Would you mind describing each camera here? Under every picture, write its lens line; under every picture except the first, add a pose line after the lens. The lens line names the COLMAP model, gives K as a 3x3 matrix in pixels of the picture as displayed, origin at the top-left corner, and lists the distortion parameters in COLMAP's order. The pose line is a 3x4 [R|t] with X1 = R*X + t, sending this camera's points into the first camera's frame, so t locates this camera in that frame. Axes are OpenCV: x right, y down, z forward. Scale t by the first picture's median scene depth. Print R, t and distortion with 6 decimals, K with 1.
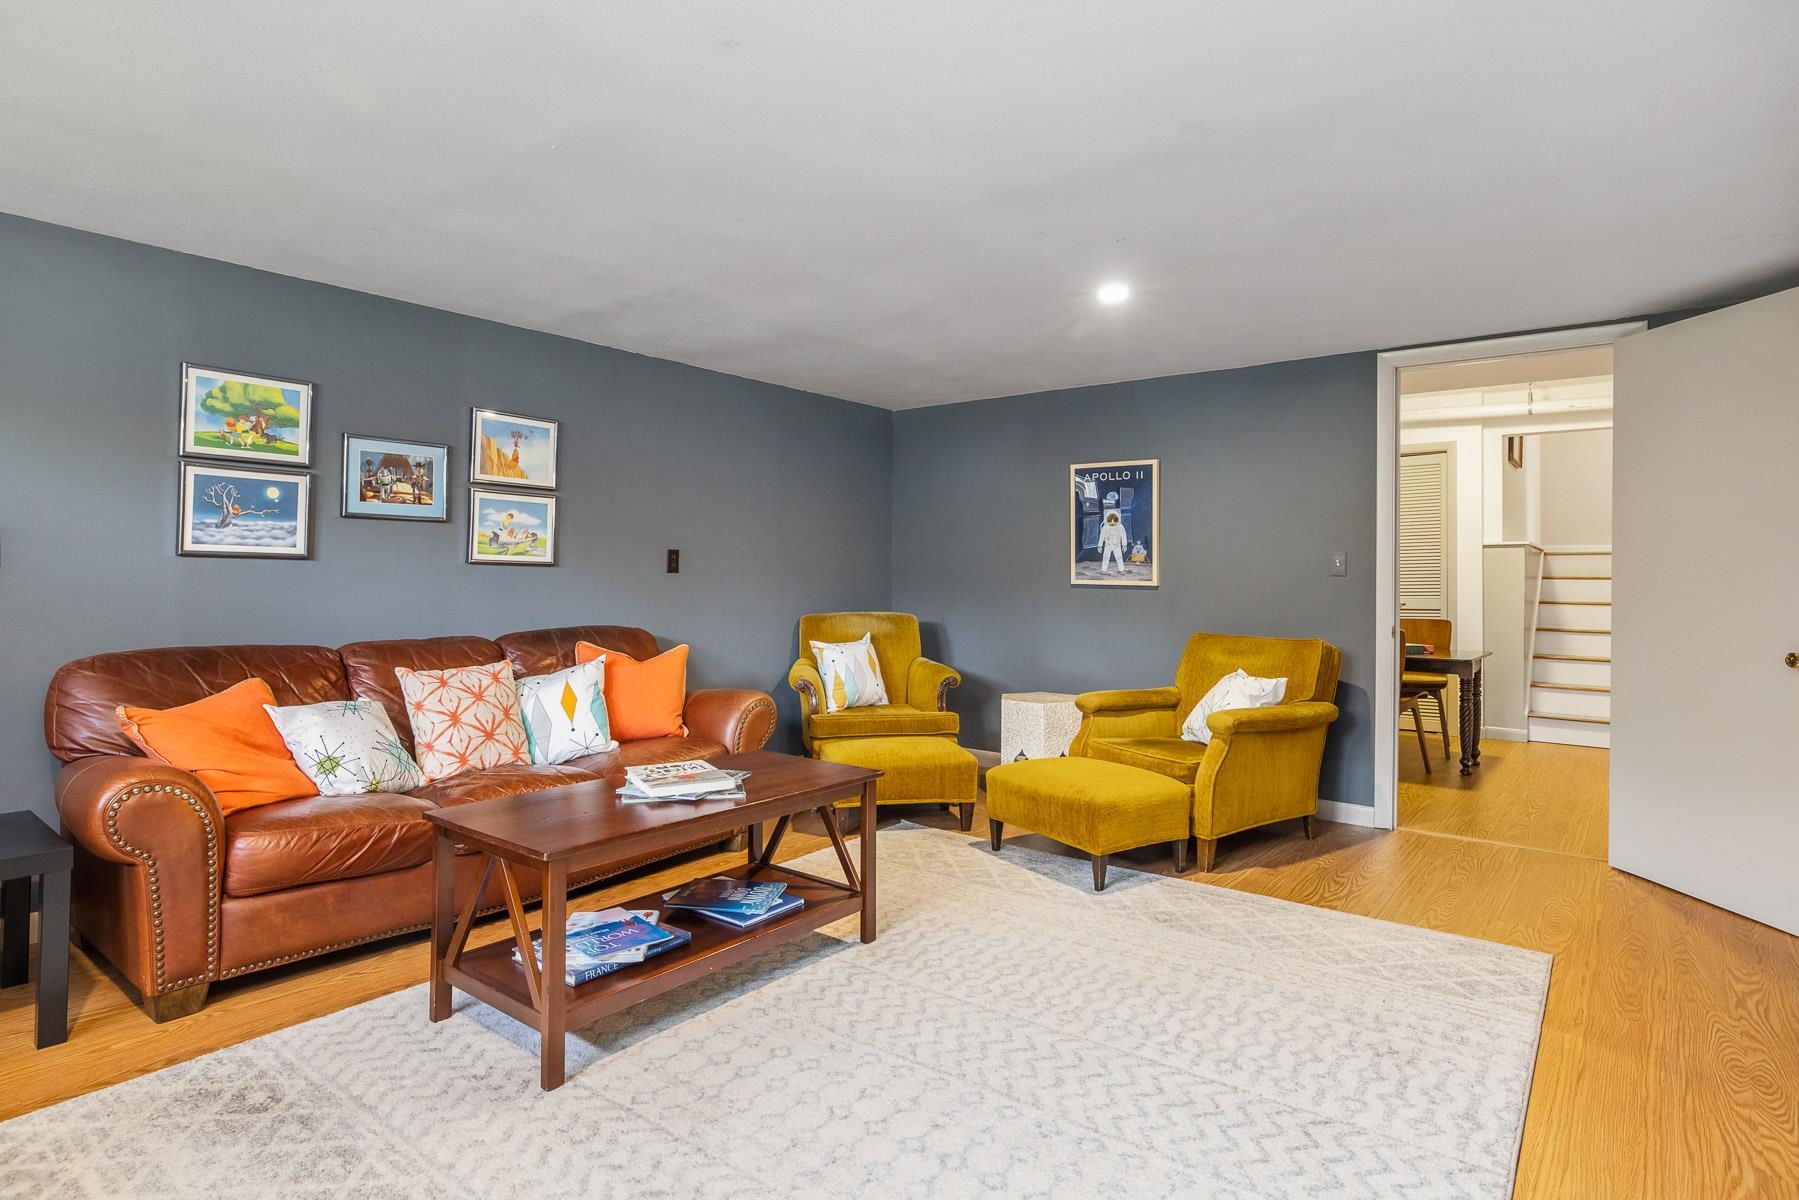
lens RADIAL K [[955.8, 0, 909.9], [0, 955.8, 566.2], [0, 0, 1]] dist [-0.001261, -0.000557]
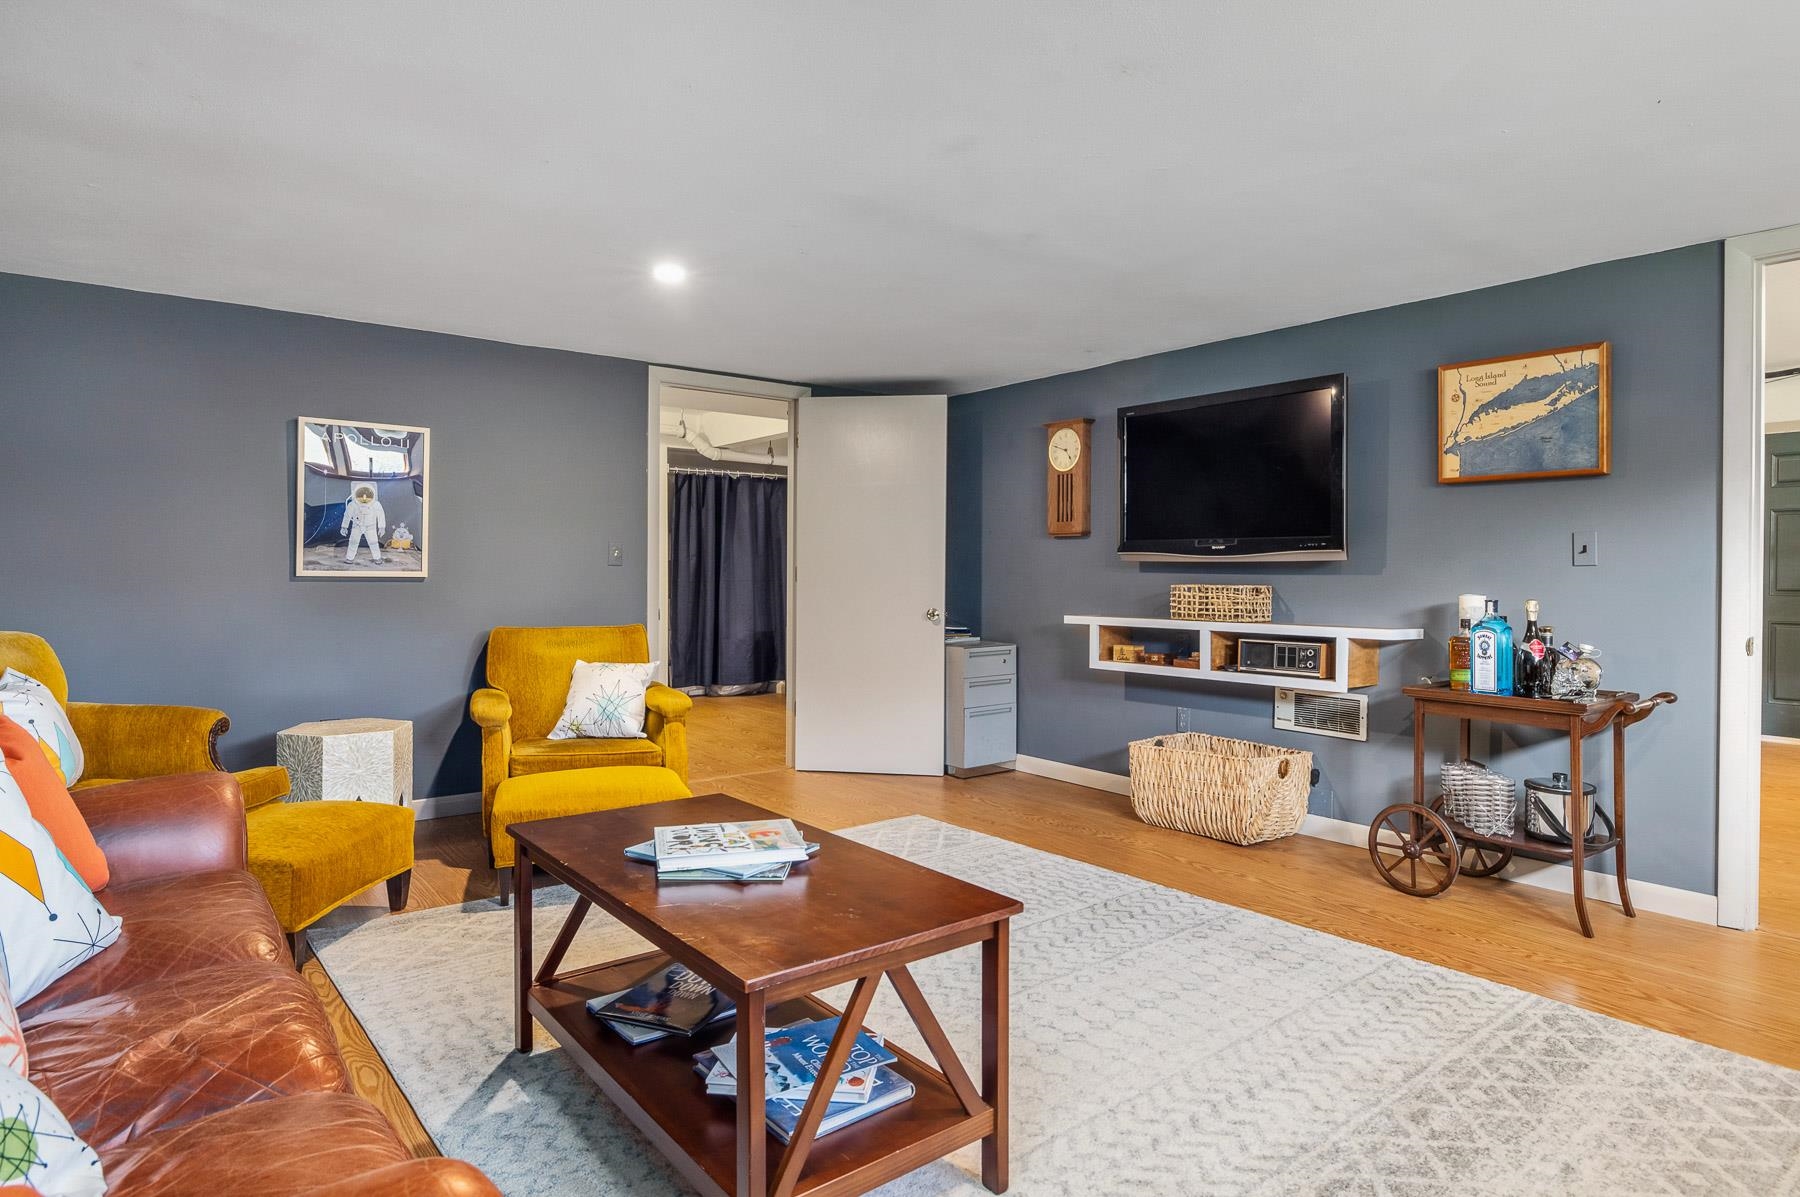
lens RADIAL K [[1017.0, 0, 905.2], [0, 1017.0, 587.7], [0, 0, 1]] dist [-0.002341, 0.000042]
pose [[0.233650, -0.022057, 0.972071, -1.303171], [-0.012928, 0.999584, 0.025788, 0.002649], [-0.972235, -0.018592, 0.233268, 0.927478]]
